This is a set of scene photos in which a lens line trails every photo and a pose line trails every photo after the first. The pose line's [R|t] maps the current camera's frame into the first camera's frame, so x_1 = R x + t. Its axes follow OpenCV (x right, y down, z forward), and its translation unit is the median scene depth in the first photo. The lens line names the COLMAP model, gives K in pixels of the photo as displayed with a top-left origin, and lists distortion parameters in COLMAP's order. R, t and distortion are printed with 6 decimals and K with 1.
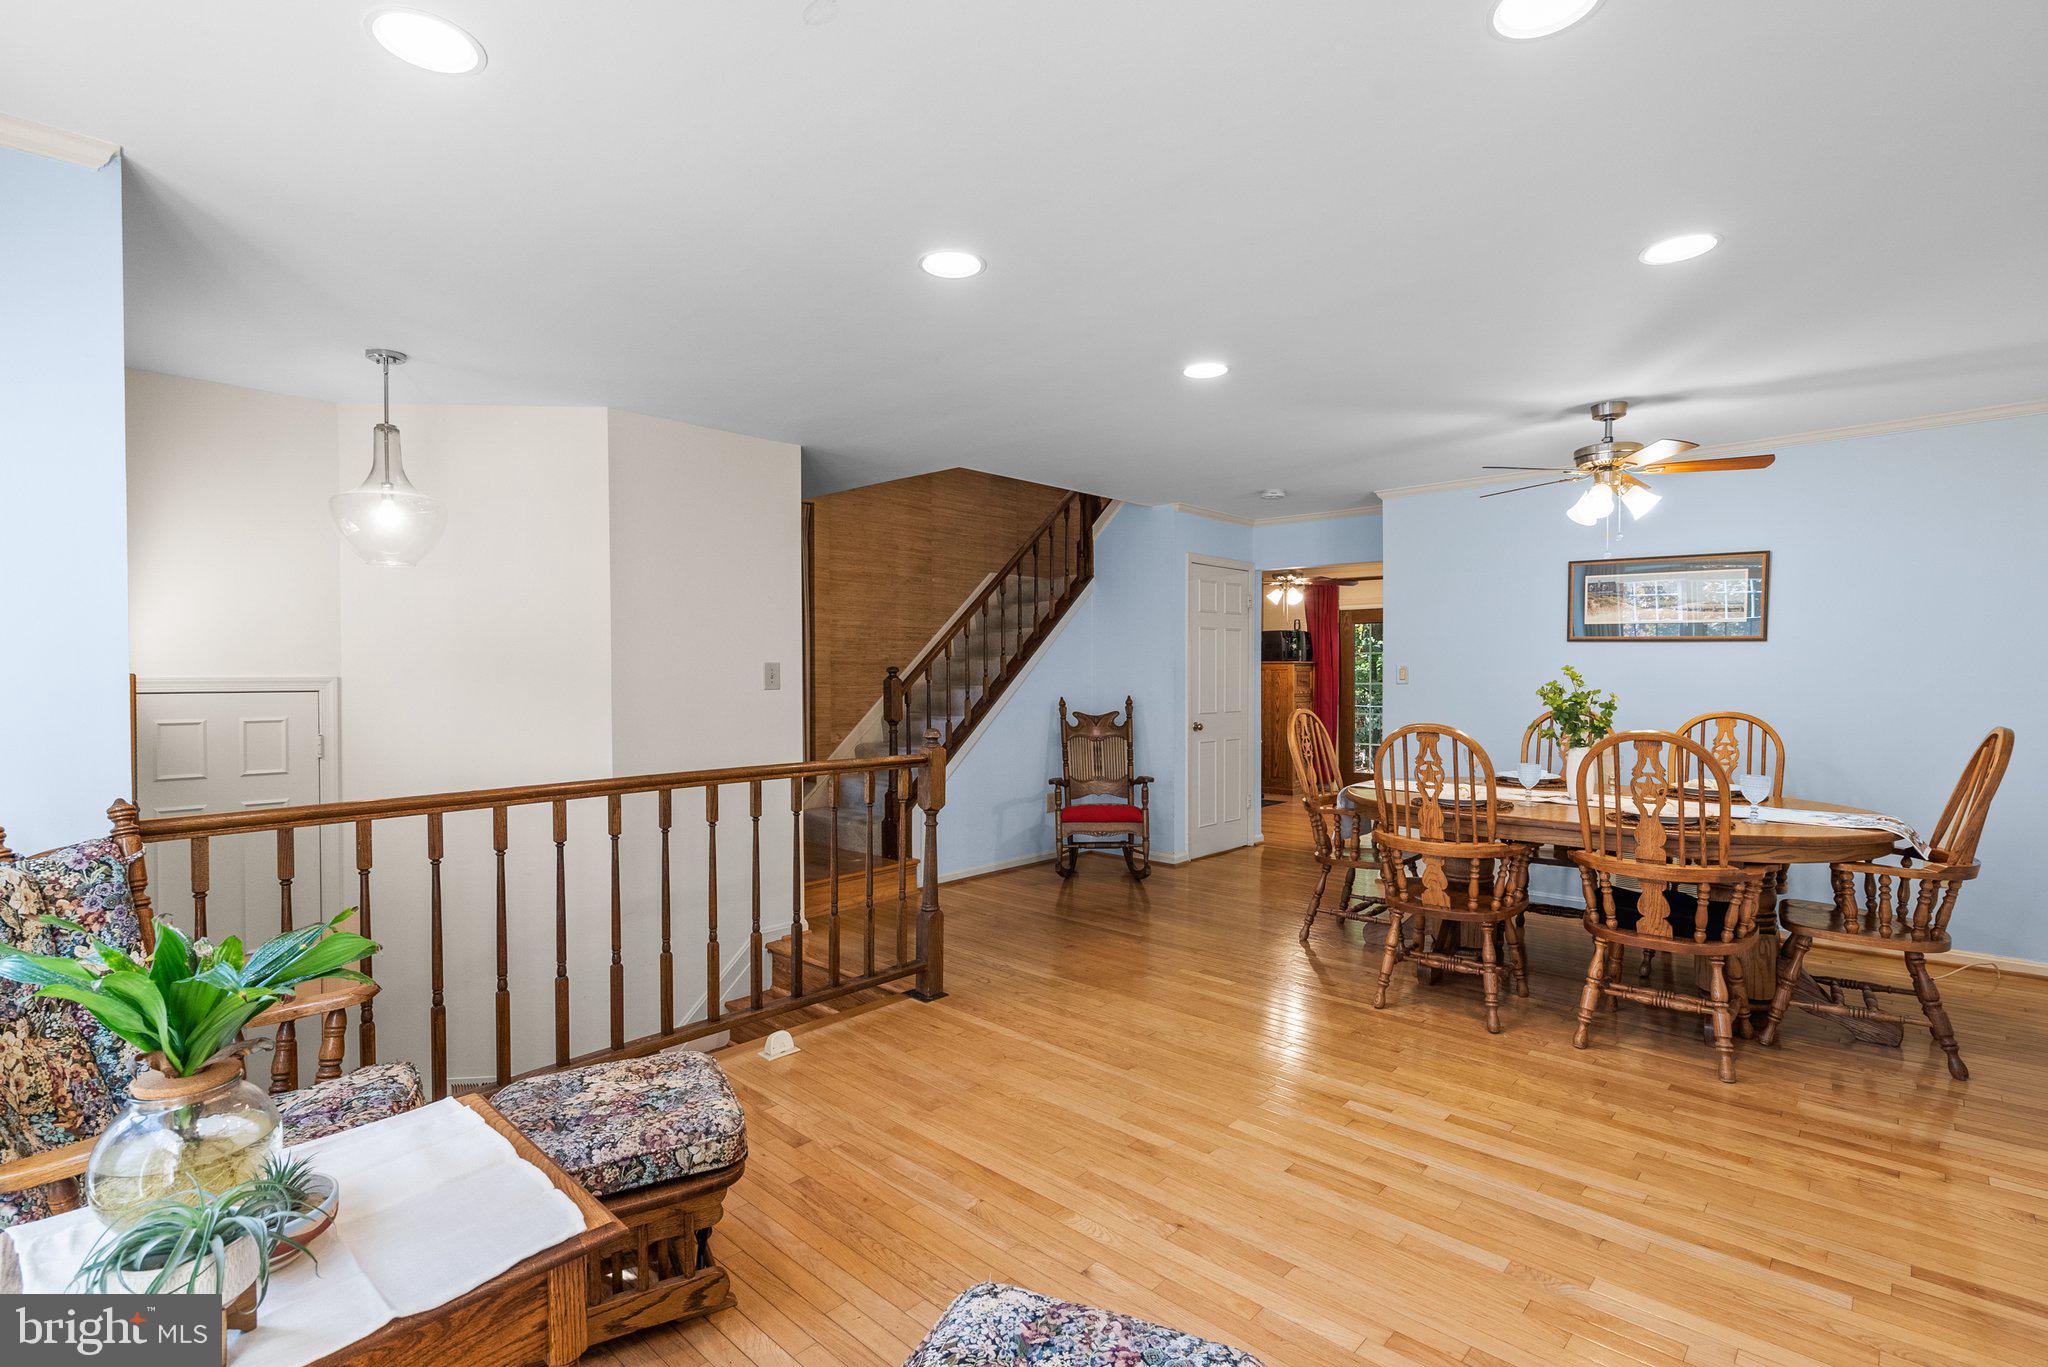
lens RADIAL K [[968.6, 0, 1017.1], [0, 968.6, 697.1], [0, 0, 1]] dist [-0.000971, 0.001390]
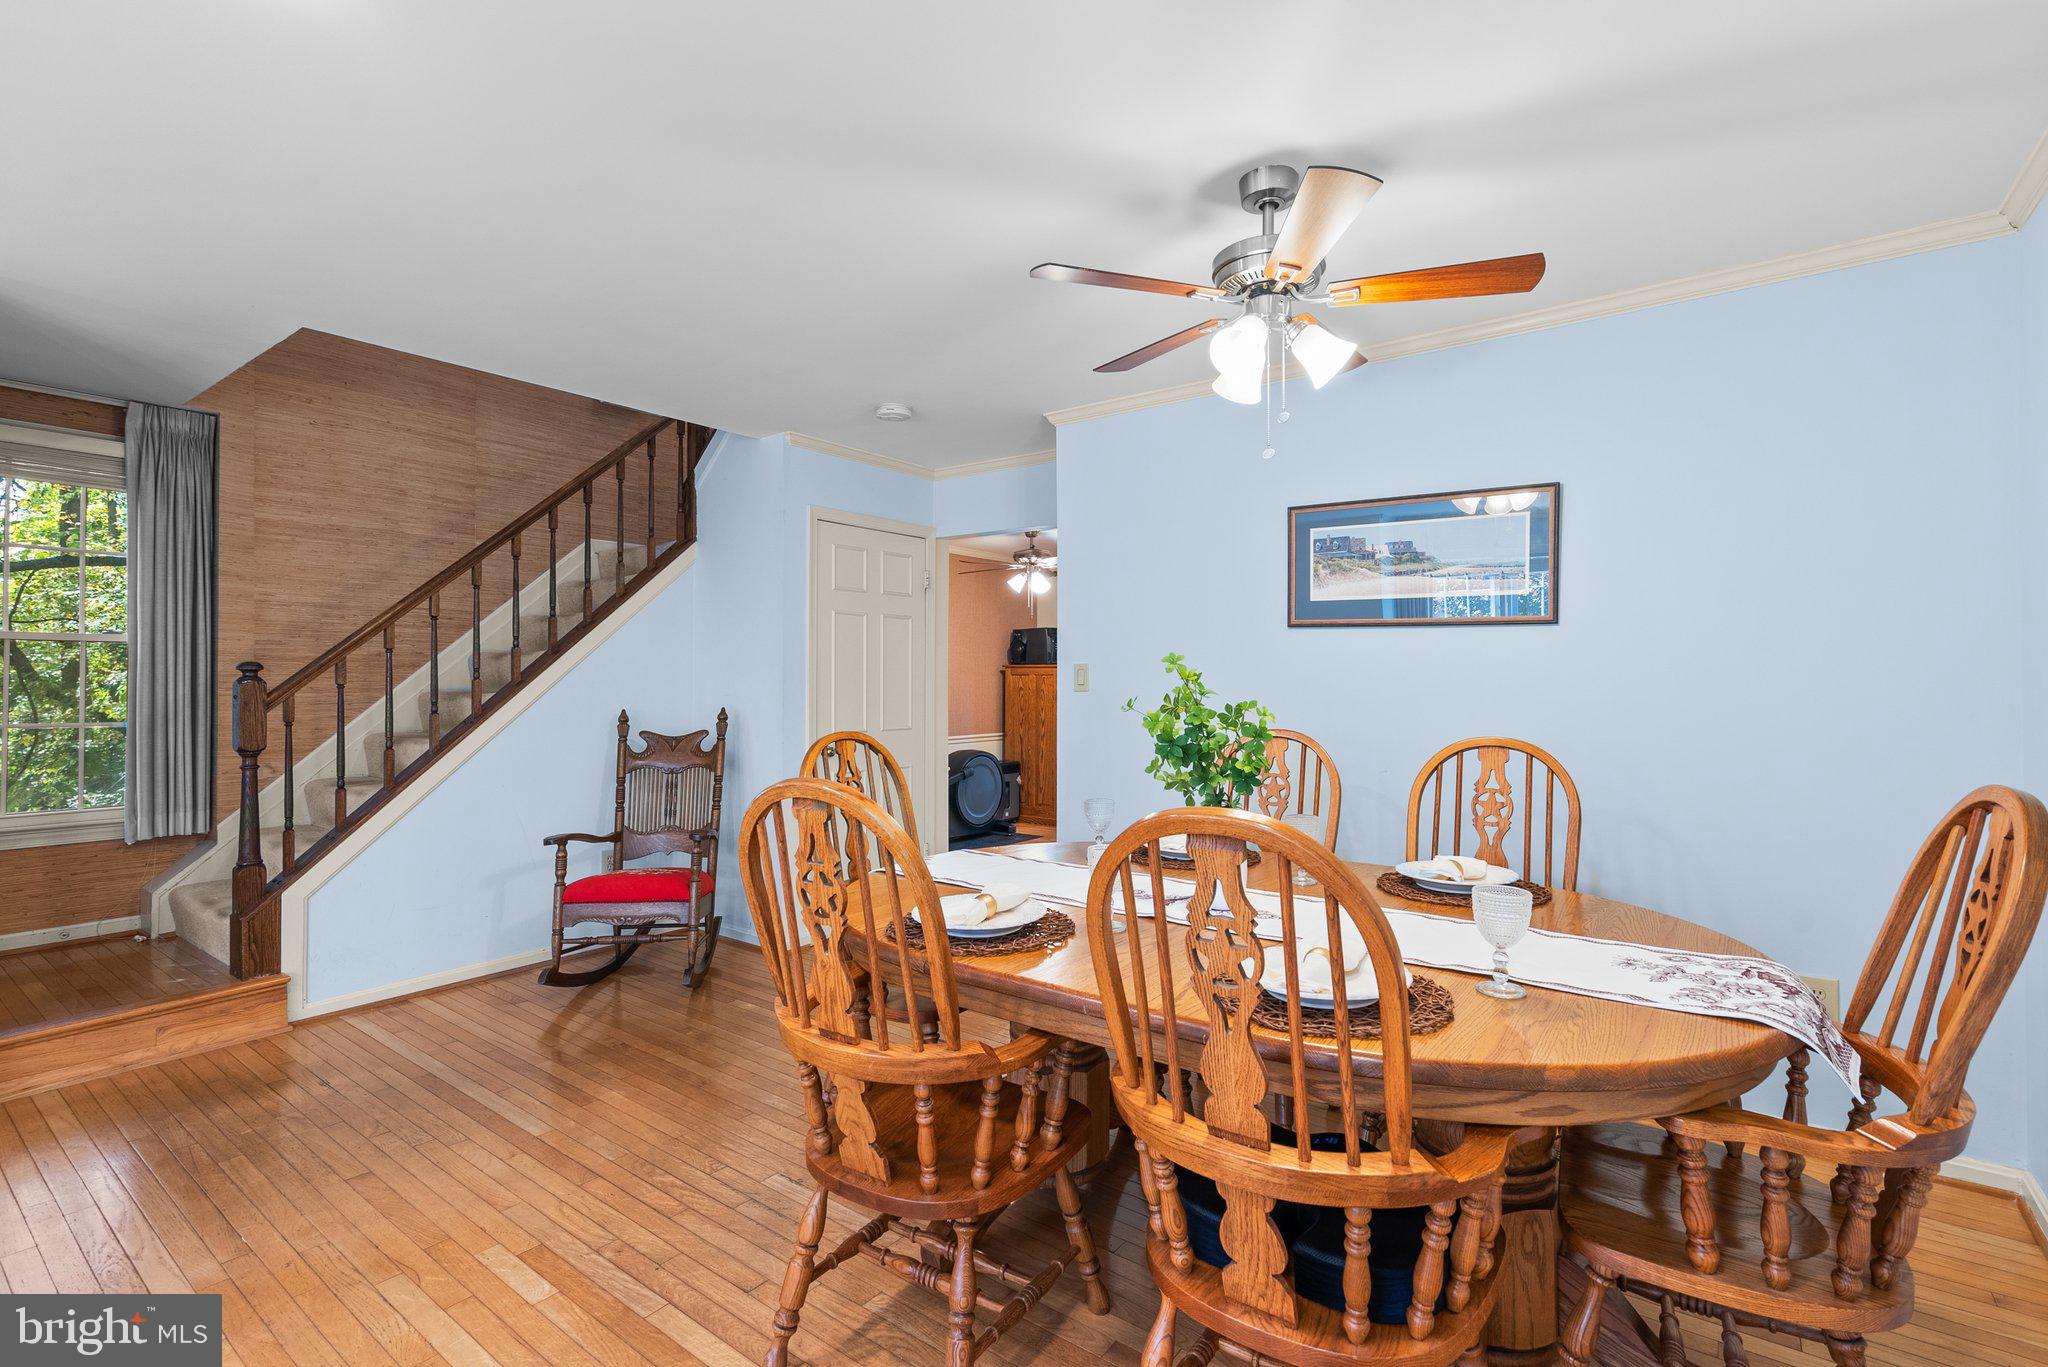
lens RADIAL K [[953.5, 0, 1019.2], [0, 953.5, 683.9], [0, 0, 1]] dist [-0.002472, -0.000240]
pose [[0.993811, 0.002285, 0.111063, 0.277888], [0.000096, 0.999770, -0.021430, -0.004168], [-0.111086, 0.021308, 0.993582, 0.329261]]
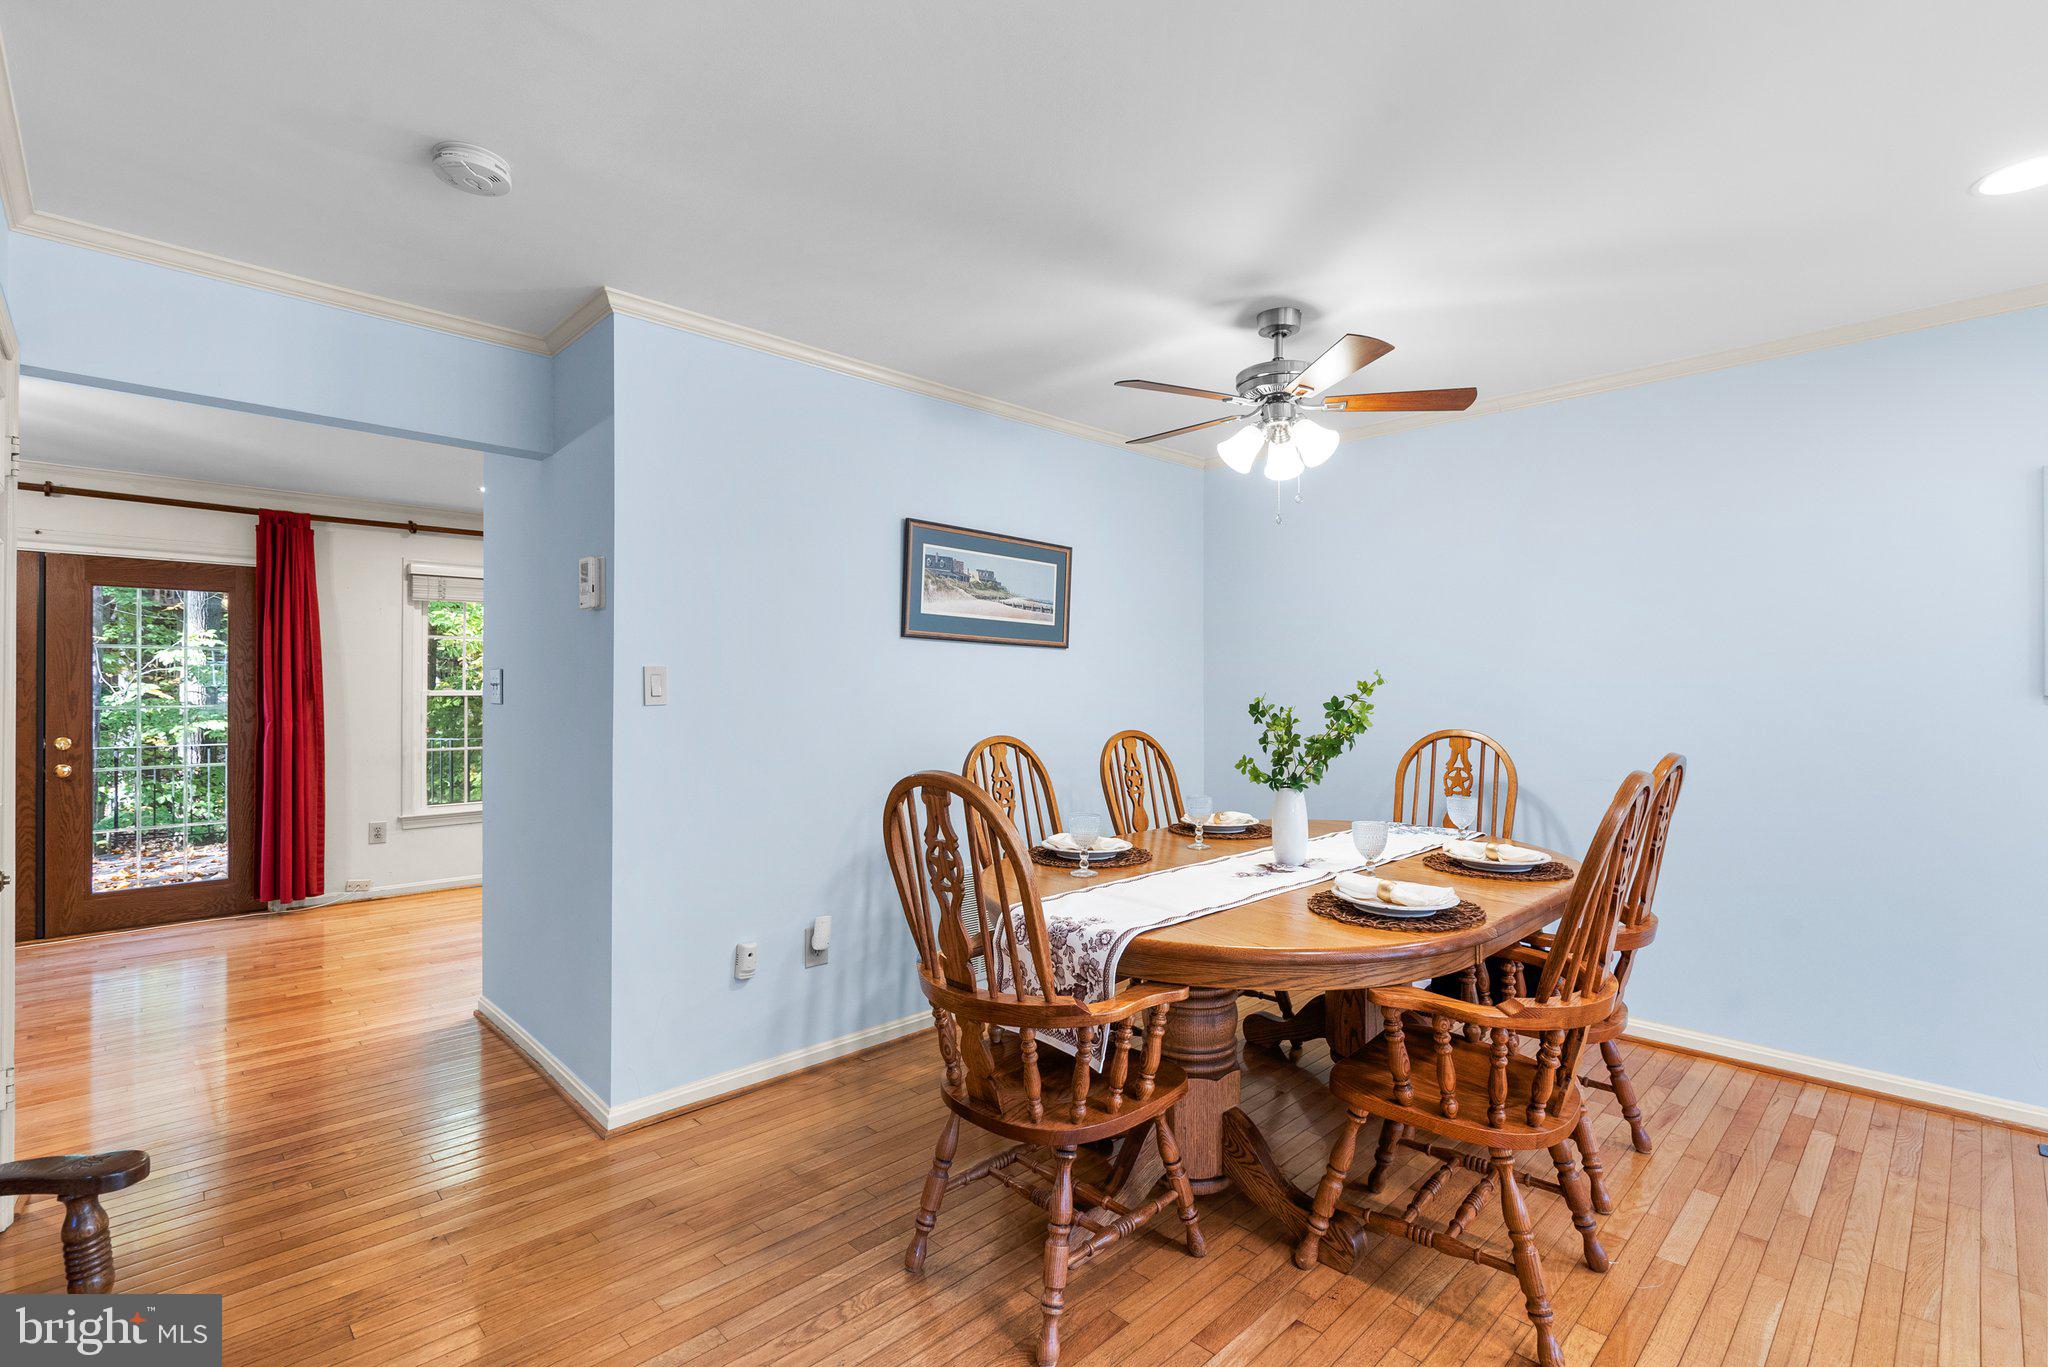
lens RADIAL K [[933.1, 0, 1040.4], [0, 933.1, 683.9], [0, 0, 1]] dist [-0.001439, 0.000058]
pose [[0.028901, 0.000568, 0.999582, -0.066137], [0.022522, 0.999746, -0.001220, -0.019721], [-0.999329, 0.022548, 0.028881, 0.791200]]
